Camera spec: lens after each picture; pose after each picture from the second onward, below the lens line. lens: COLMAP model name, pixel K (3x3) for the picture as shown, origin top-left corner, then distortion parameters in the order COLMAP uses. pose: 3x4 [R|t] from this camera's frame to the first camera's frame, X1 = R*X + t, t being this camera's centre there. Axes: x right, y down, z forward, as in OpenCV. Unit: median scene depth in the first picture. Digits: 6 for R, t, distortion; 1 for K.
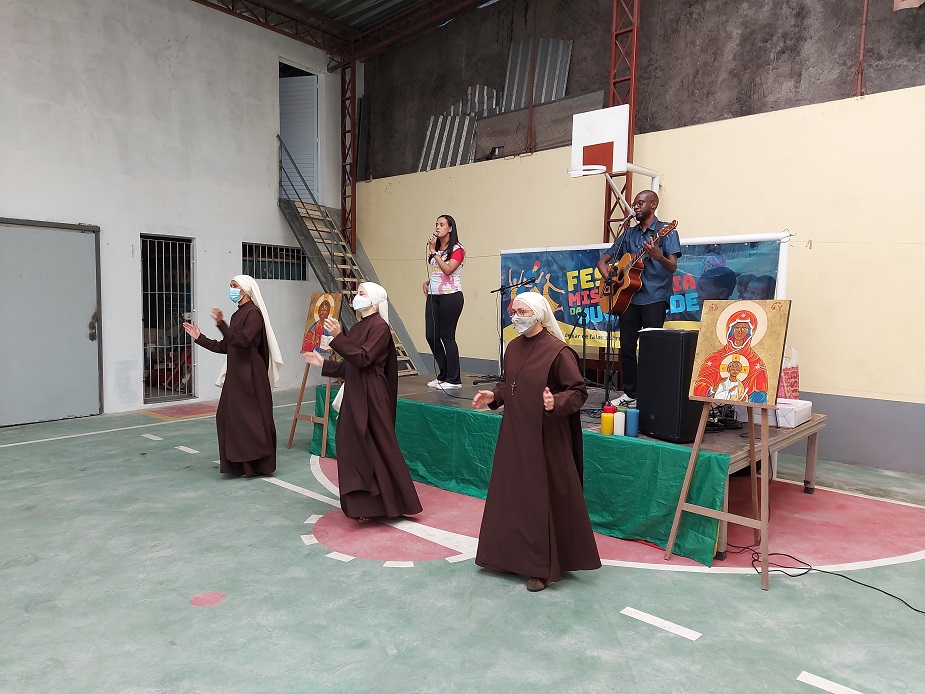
lens RADIAL K [[640.1, 0, 466.5], [0, 640.1, 353.0], [0, 0, 1]] dist [0.079147, -0.083028]
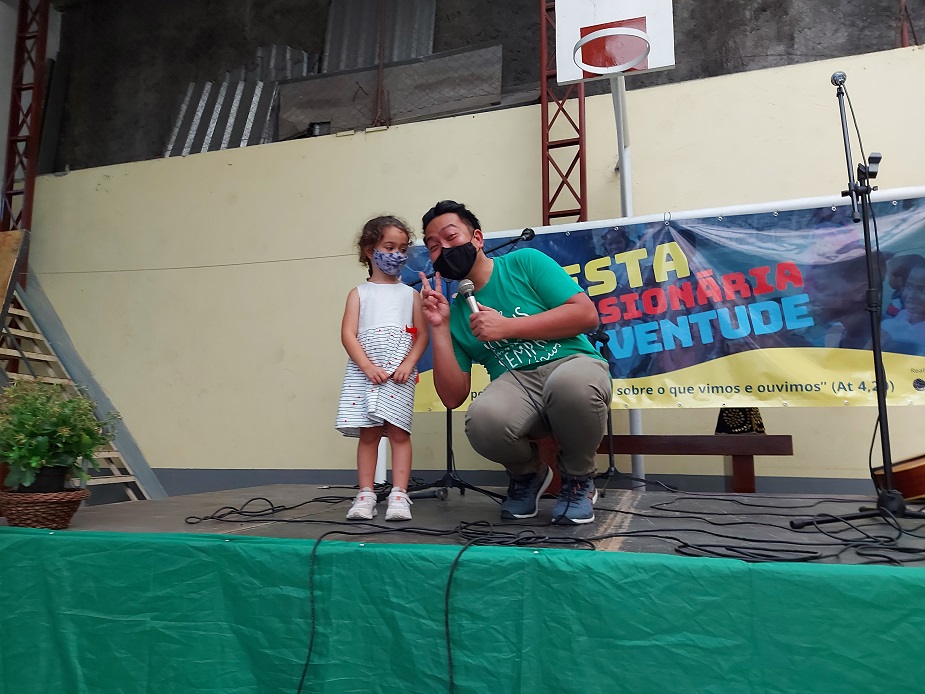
lens RADIAL K [[640.1, 0, 466.5], [0, 640.1, 353.0], [0, 0, 1]] dist [0.079147, -0.083028]
pose [[0.898698, 0.034473, 0.437212, -0.084969], [0.057311, 0.979126, -0.195005, 0.028127], [-0.434808, 0.200307, 0.877963, 0.406931]]
